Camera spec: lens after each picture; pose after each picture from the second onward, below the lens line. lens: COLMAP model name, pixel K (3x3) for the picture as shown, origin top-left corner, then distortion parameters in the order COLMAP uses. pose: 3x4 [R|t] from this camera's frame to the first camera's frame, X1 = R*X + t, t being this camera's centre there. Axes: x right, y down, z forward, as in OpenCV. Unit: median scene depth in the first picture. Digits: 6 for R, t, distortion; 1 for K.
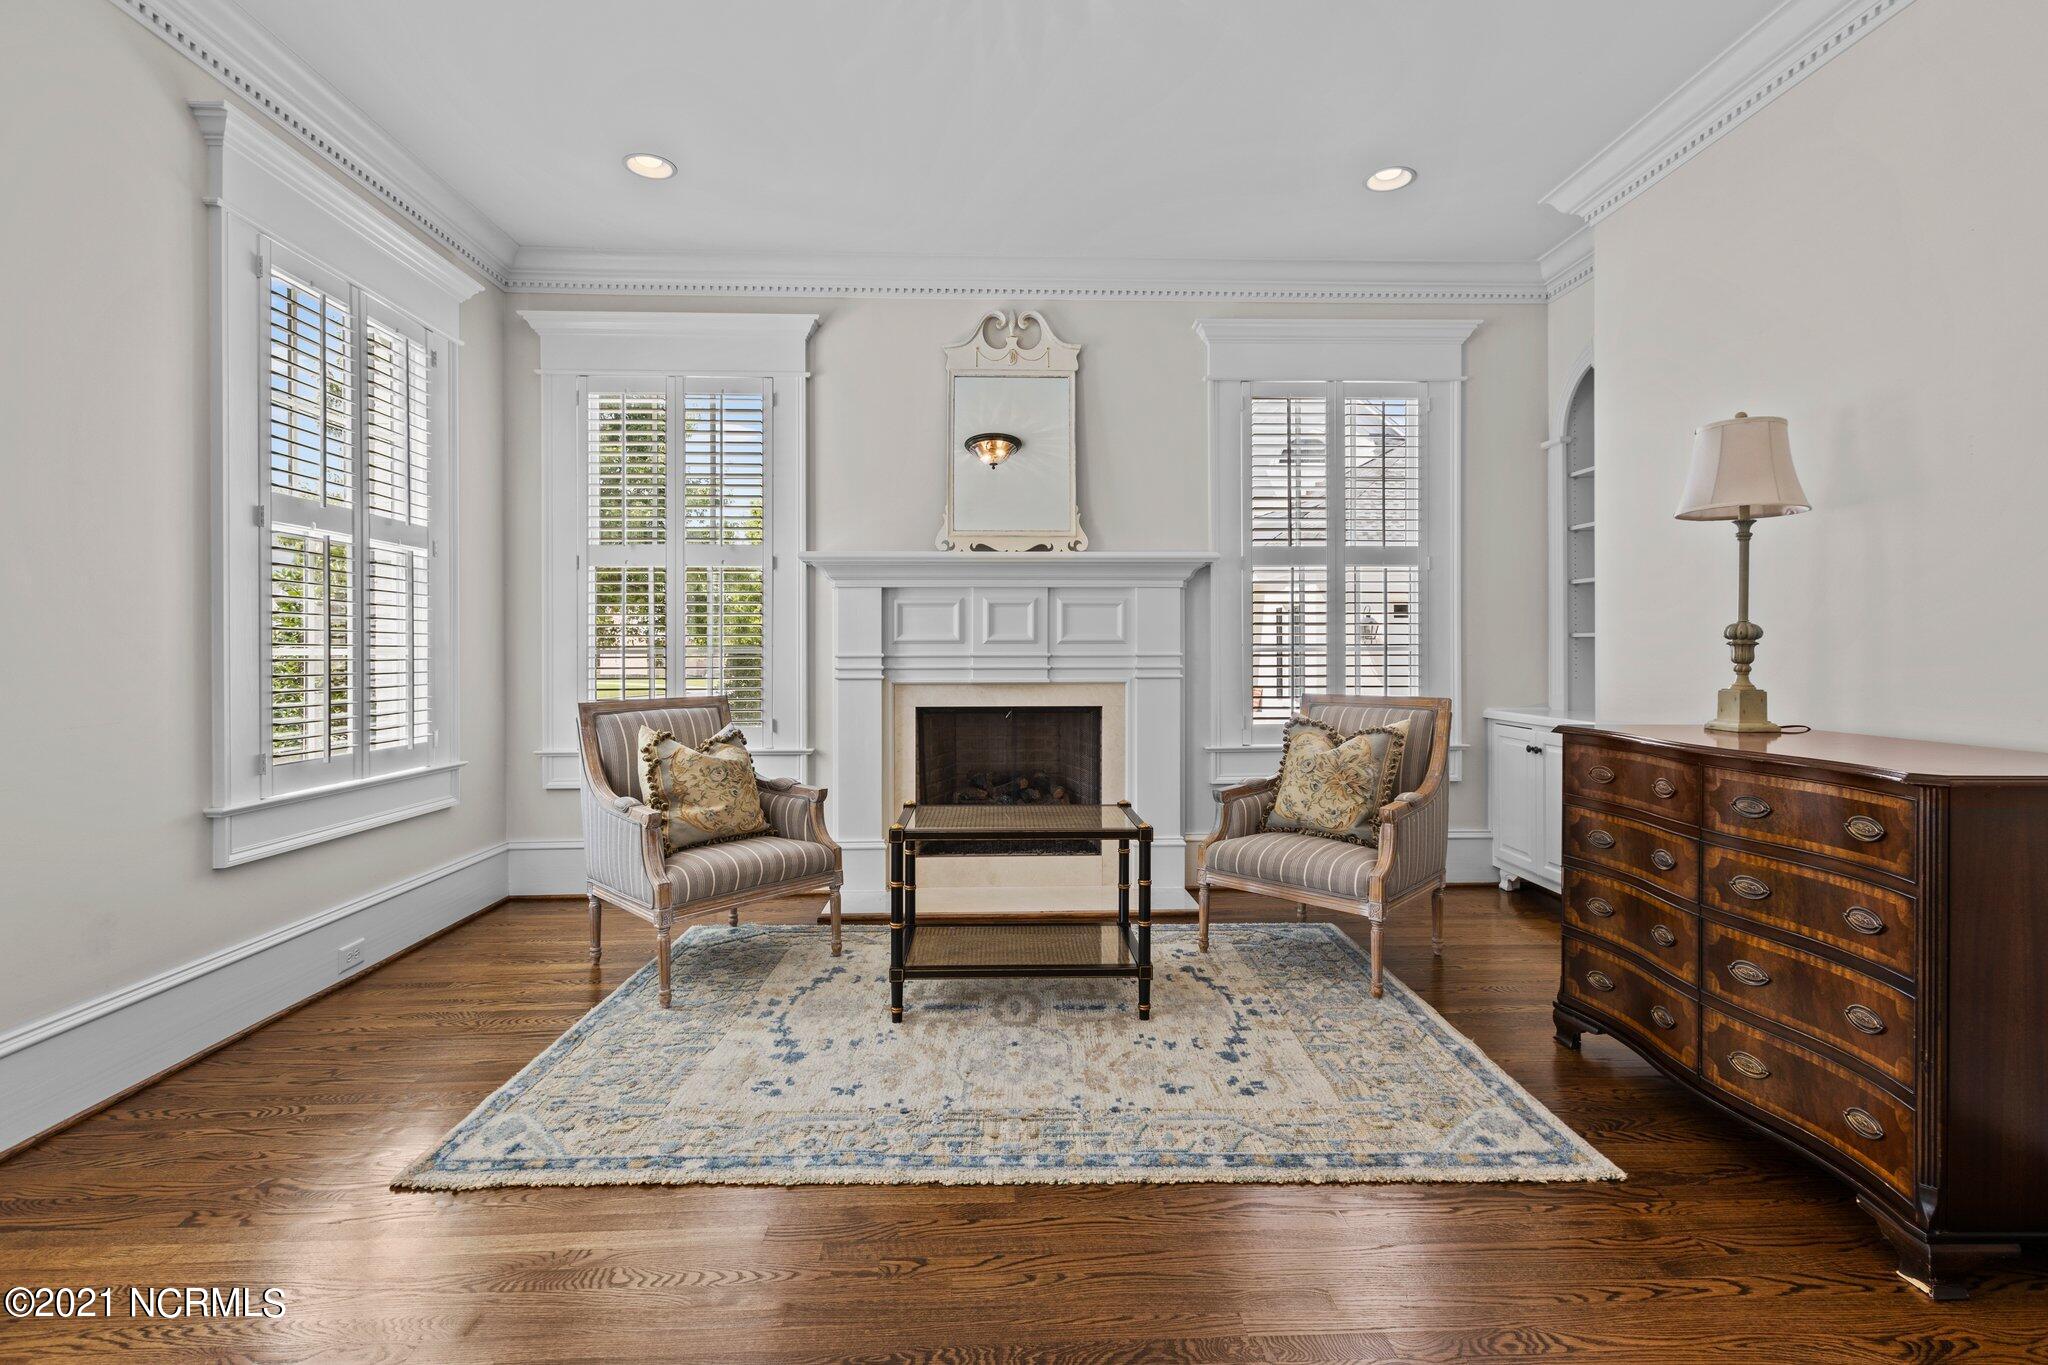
lens RADIAL K [[939.7, 0, 1023.7], [0, 939.7, 654.7], [0, 0, 1]] dist [0.003973, 0.000772]
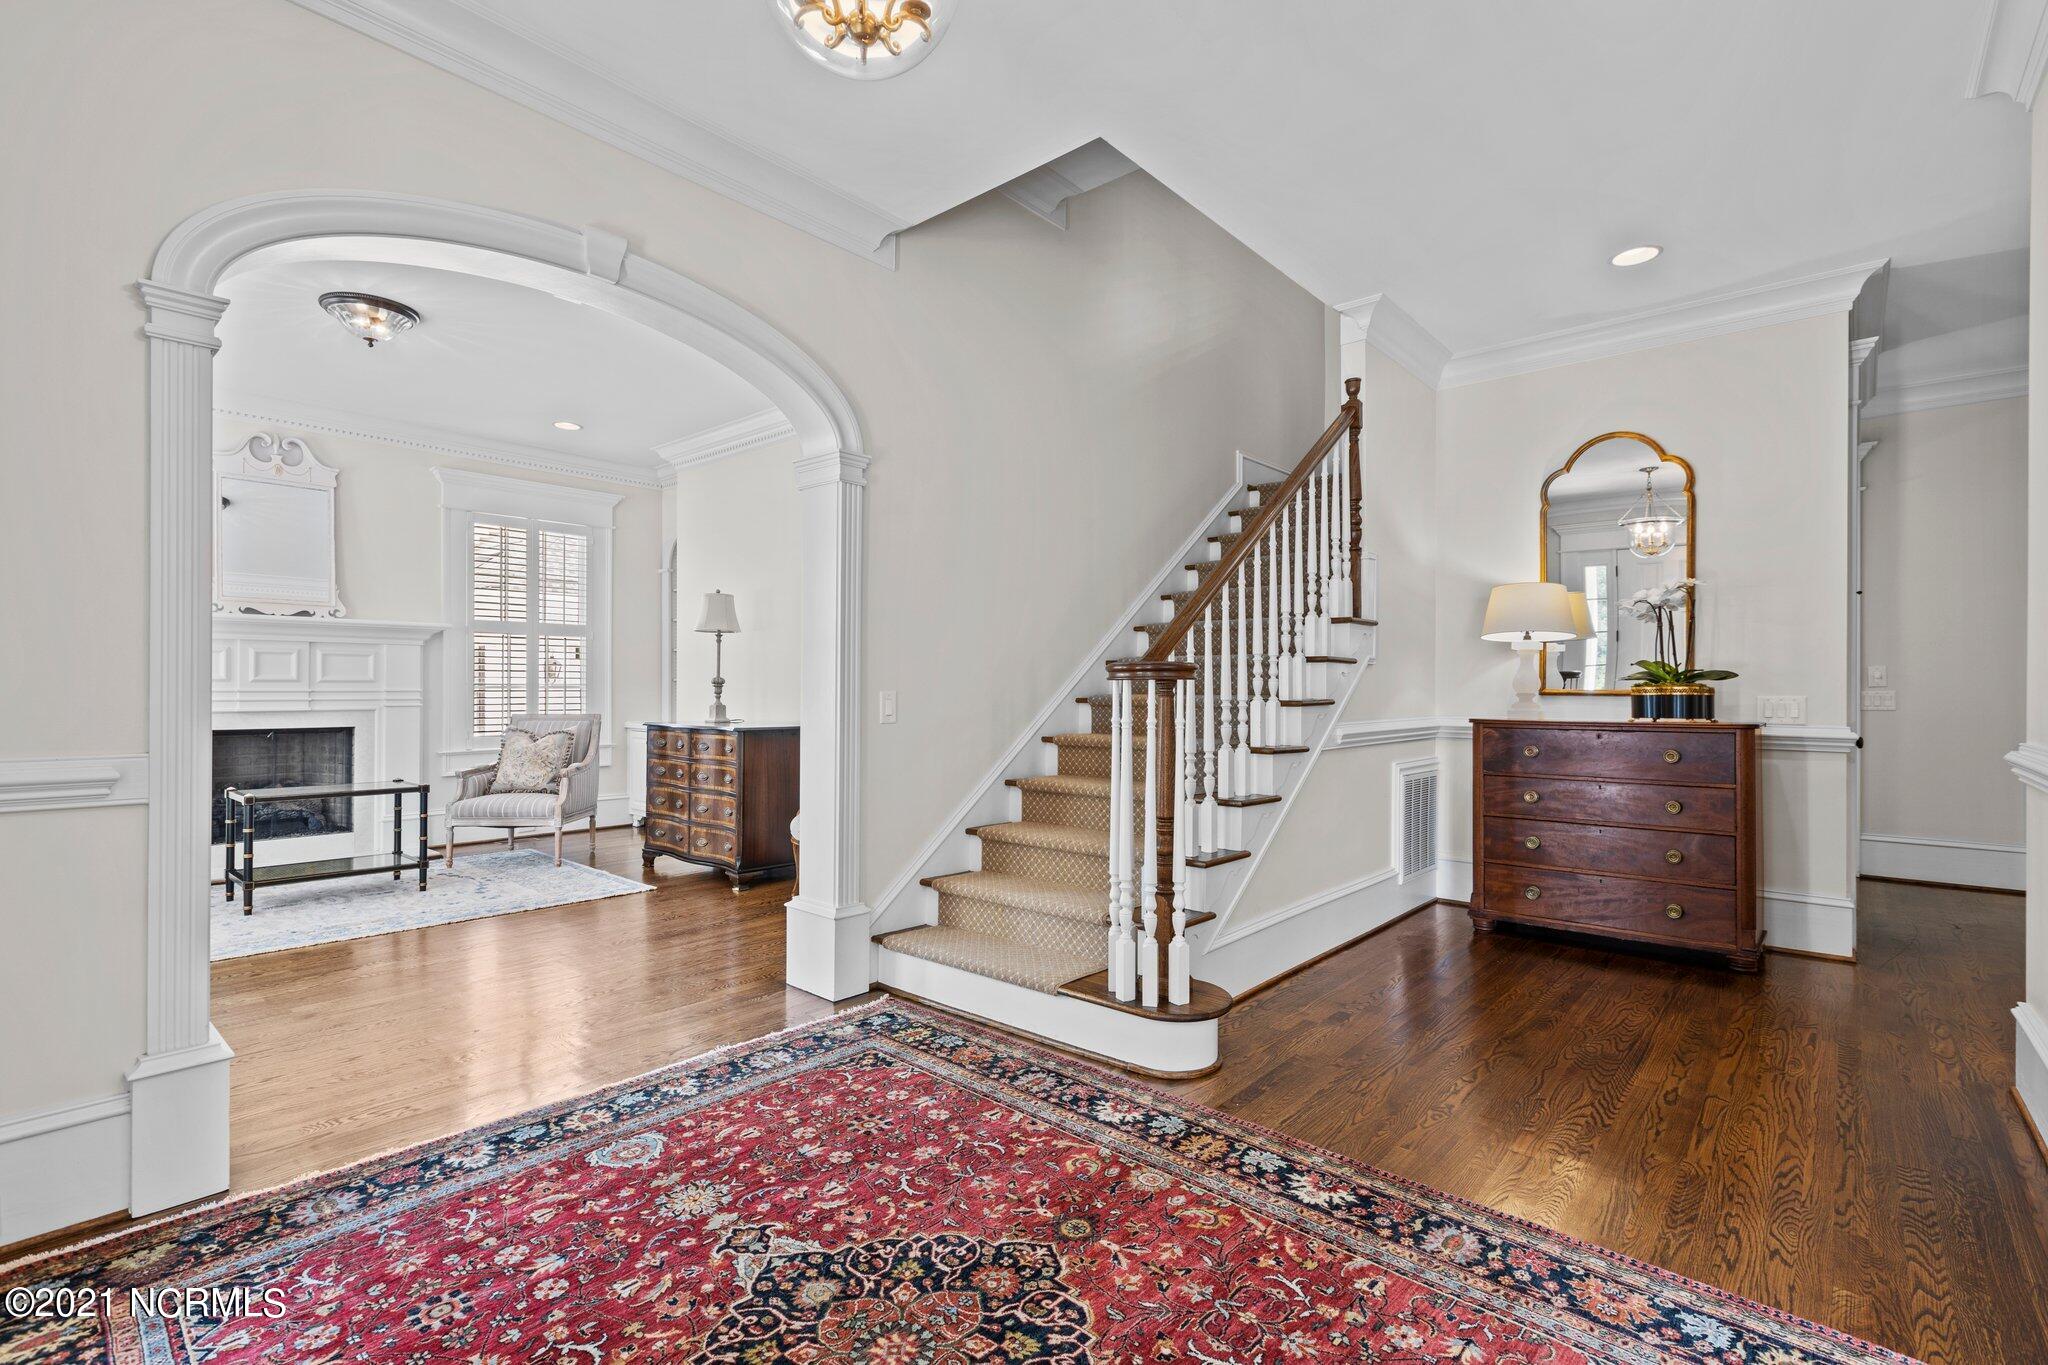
lens RADIAL K [[920.4, 0, 1024.0], [0, 920.4, 682.5], [0, 0, 1]] dist [0.001992, 0.000115]
pose [[0.678973, 0.008012, 0.734119, -0.310394], [-0.000172, 0.999942, -0.010754, 0.003544], [-0.734163, 0.007176, 0.678935, -0.839011]]
